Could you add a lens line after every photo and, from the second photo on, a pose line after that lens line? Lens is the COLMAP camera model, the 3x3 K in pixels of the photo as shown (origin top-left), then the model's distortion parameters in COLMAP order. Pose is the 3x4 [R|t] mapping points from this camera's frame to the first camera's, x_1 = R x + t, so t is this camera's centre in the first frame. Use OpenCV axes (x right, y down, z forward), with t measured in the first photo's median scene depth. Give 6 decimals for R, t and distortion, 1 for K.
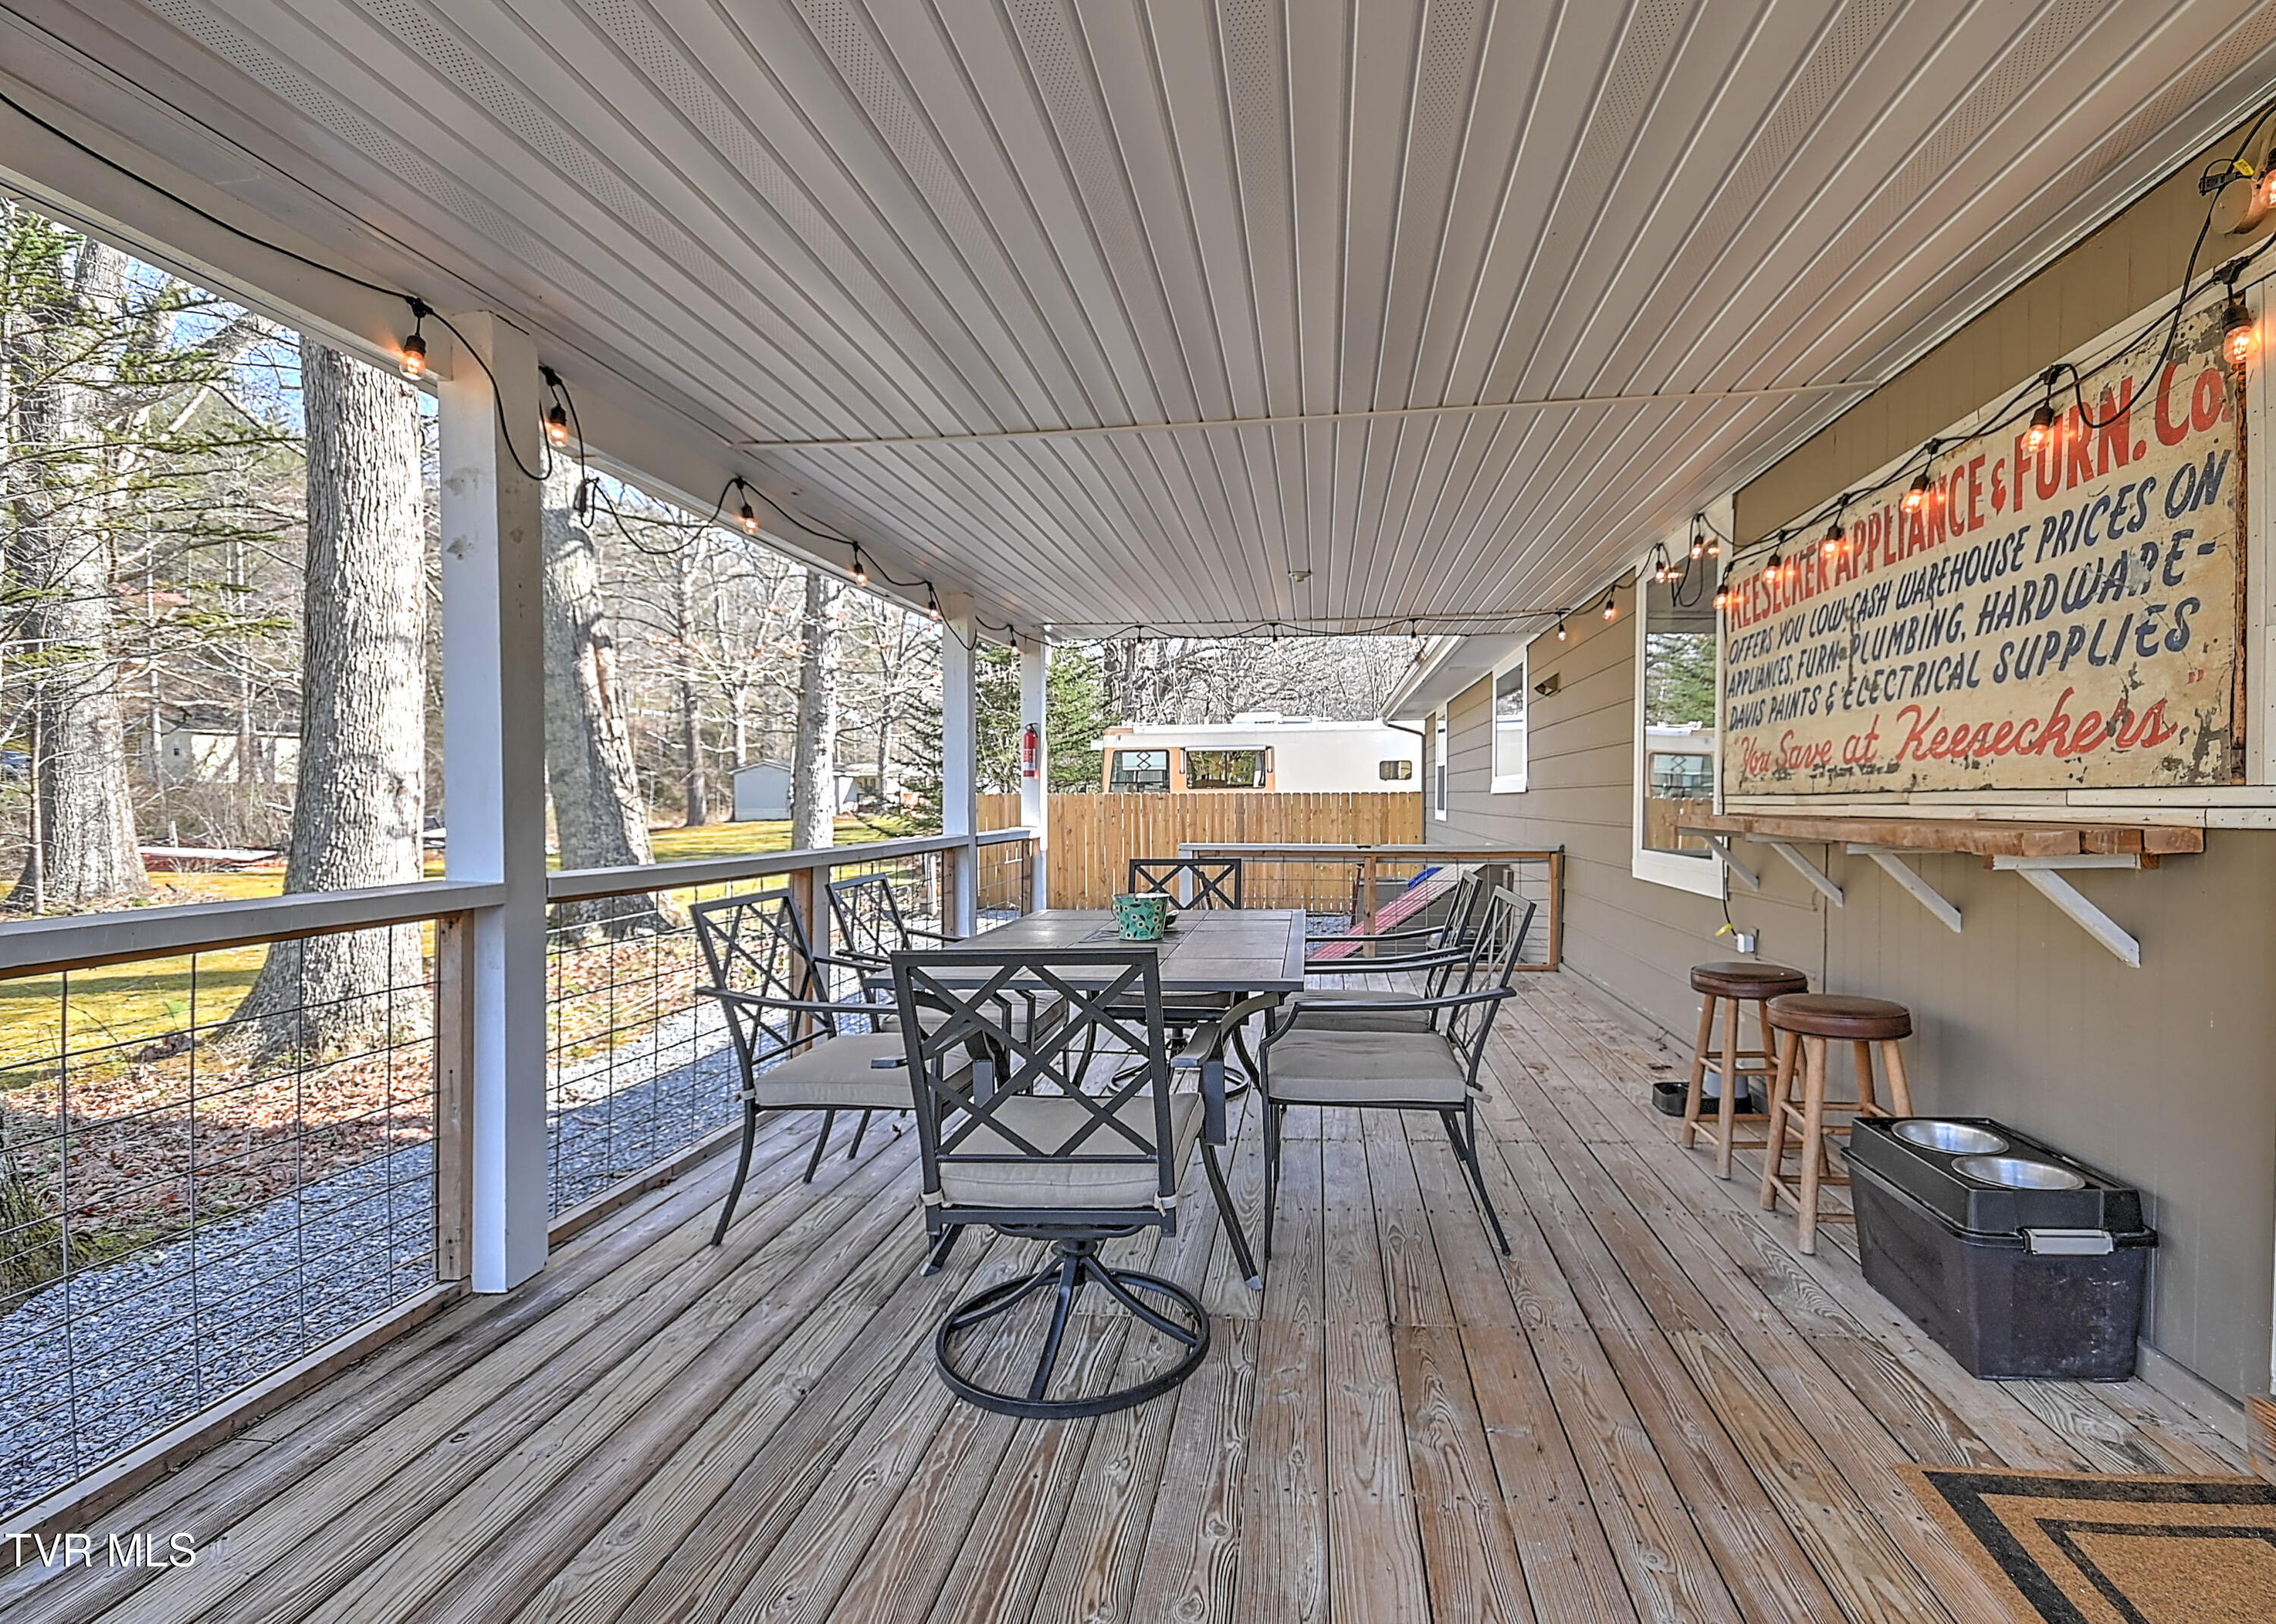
lens RADIAL K [[996.6, 0, 1138.0], [0, 996.6, 812.0], [0, 0, 1]] dist [0.000213, 0.000032]
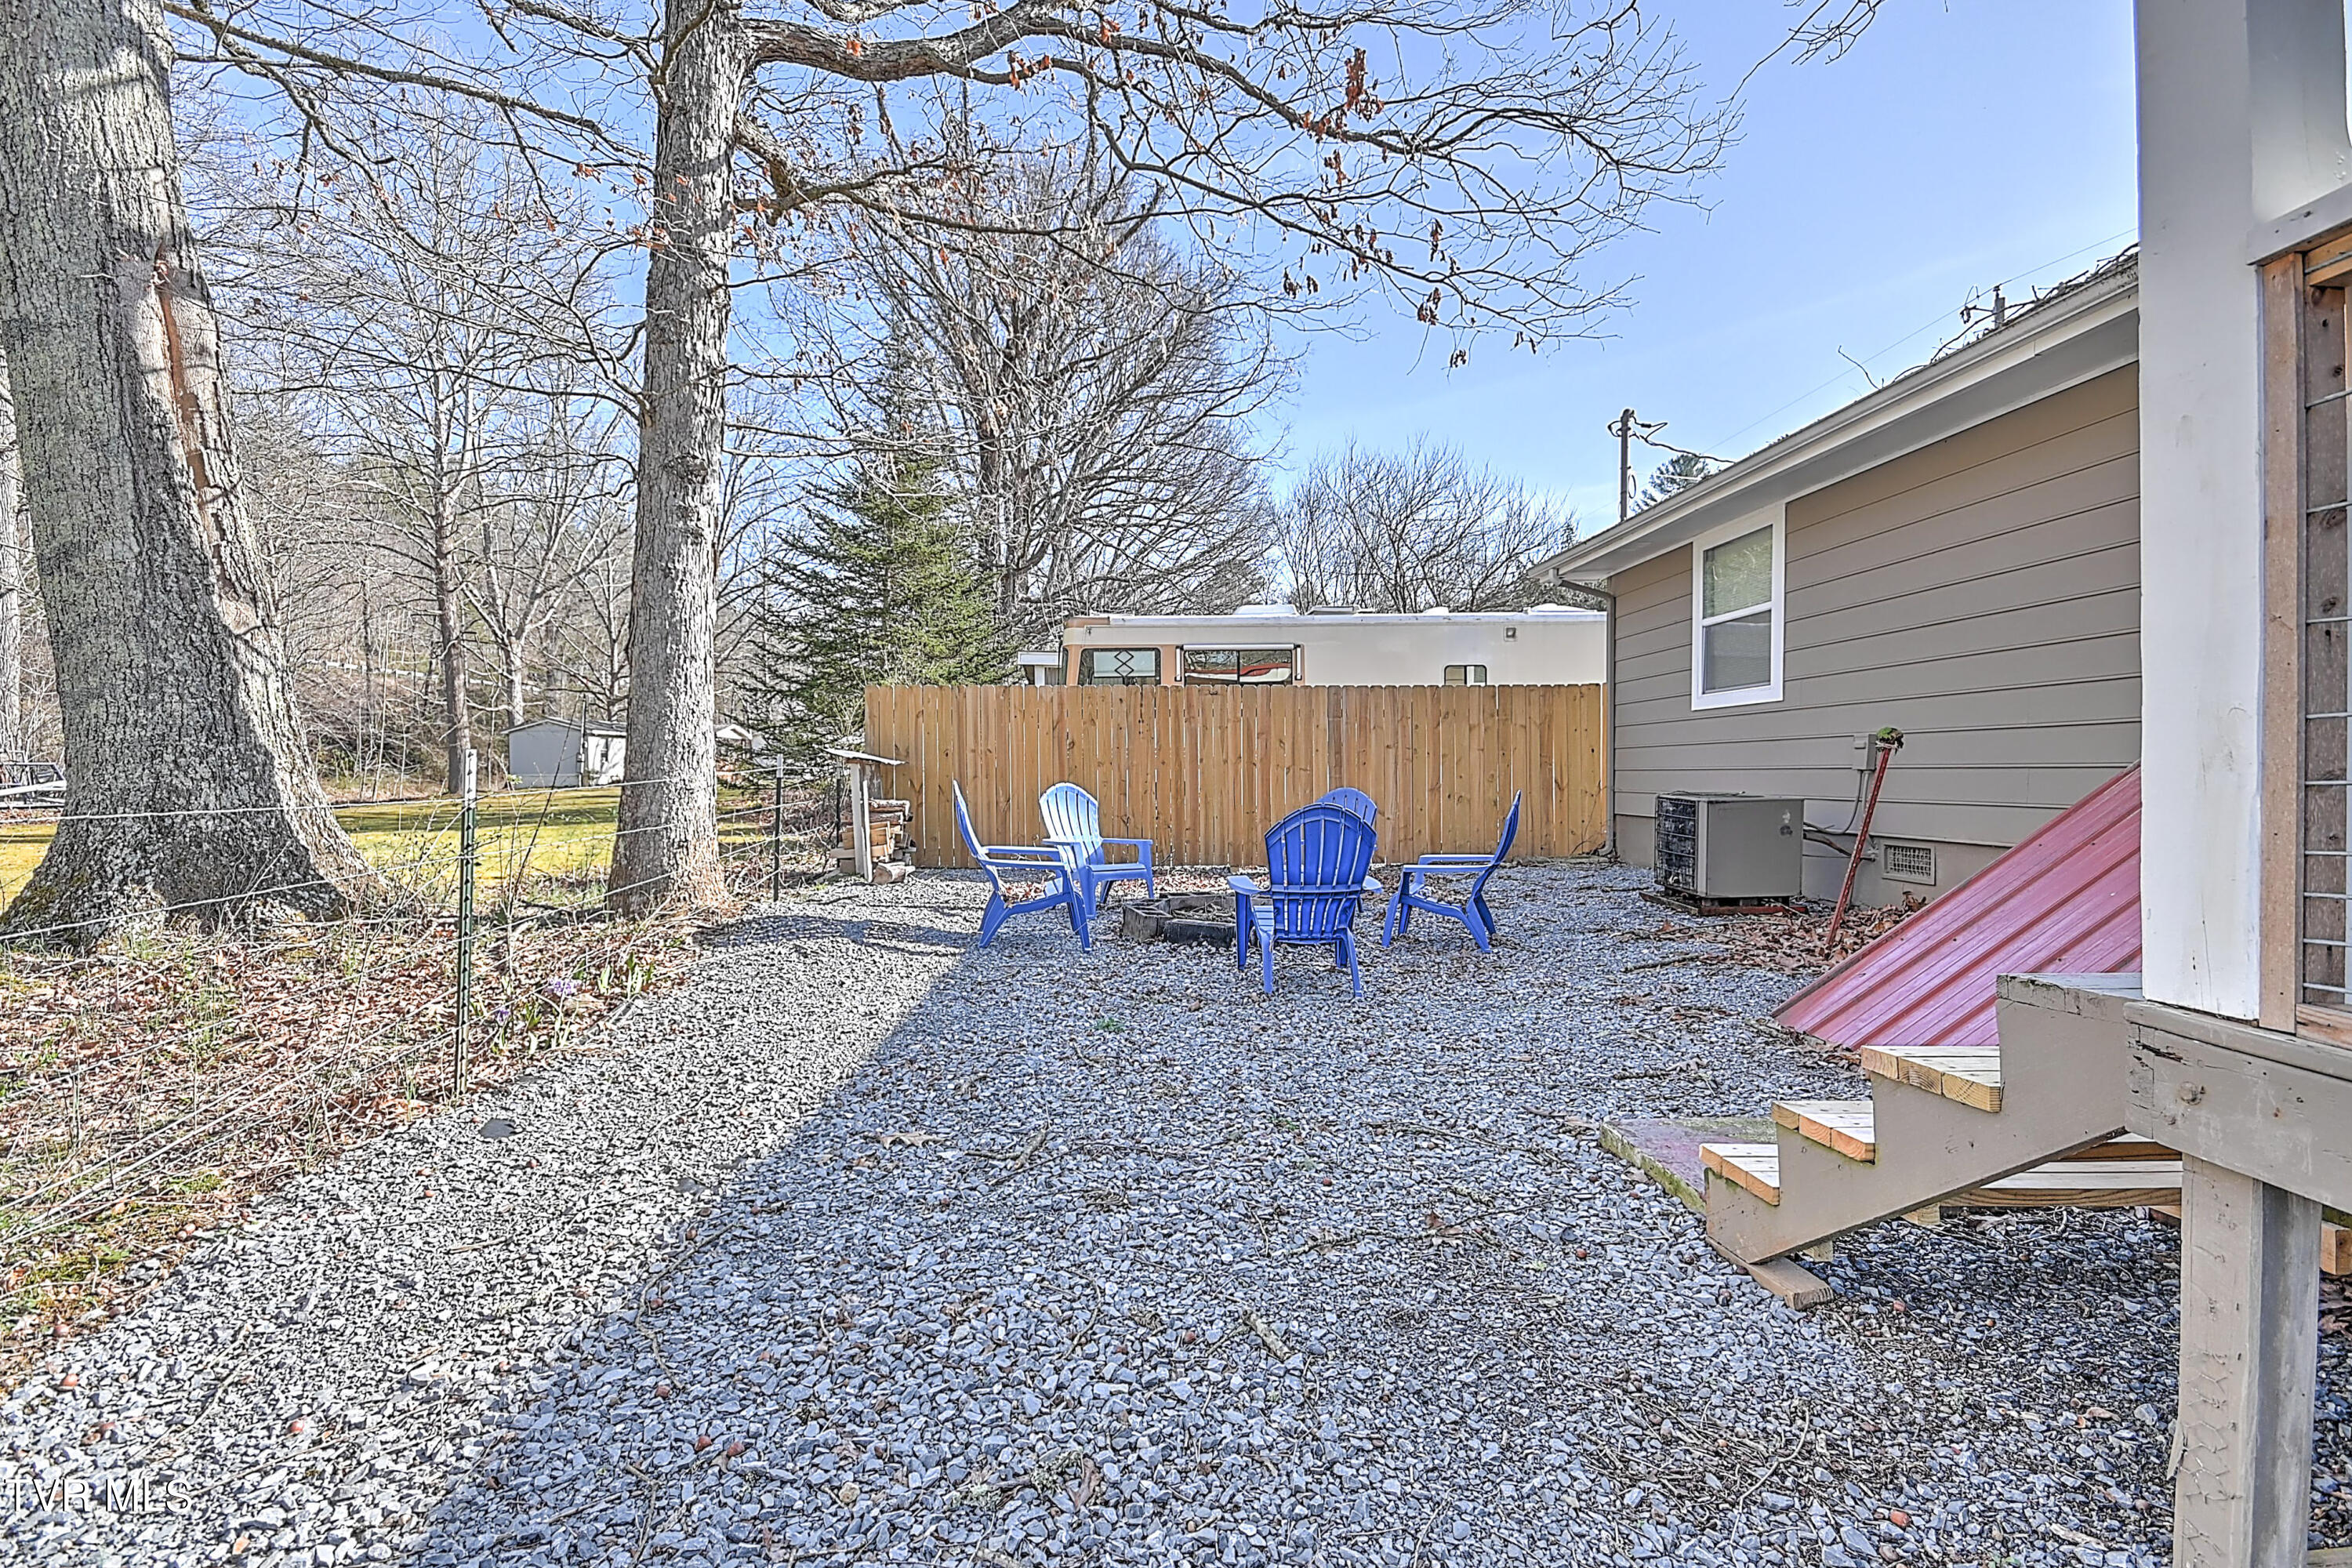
lens RADIAL K [[1062.0, 0, 1176.0], [0, 1062.0, 784.0], [0, 0, 1]] dist [-0.015730, -0.000469]
pose [[0.984082, -0.003594, 0.177680, -0.178379], [0.002403, 0.999973, 0.006919, 0.057493], [-0.177701, -0.006382, 0.984064, 0.452477]]
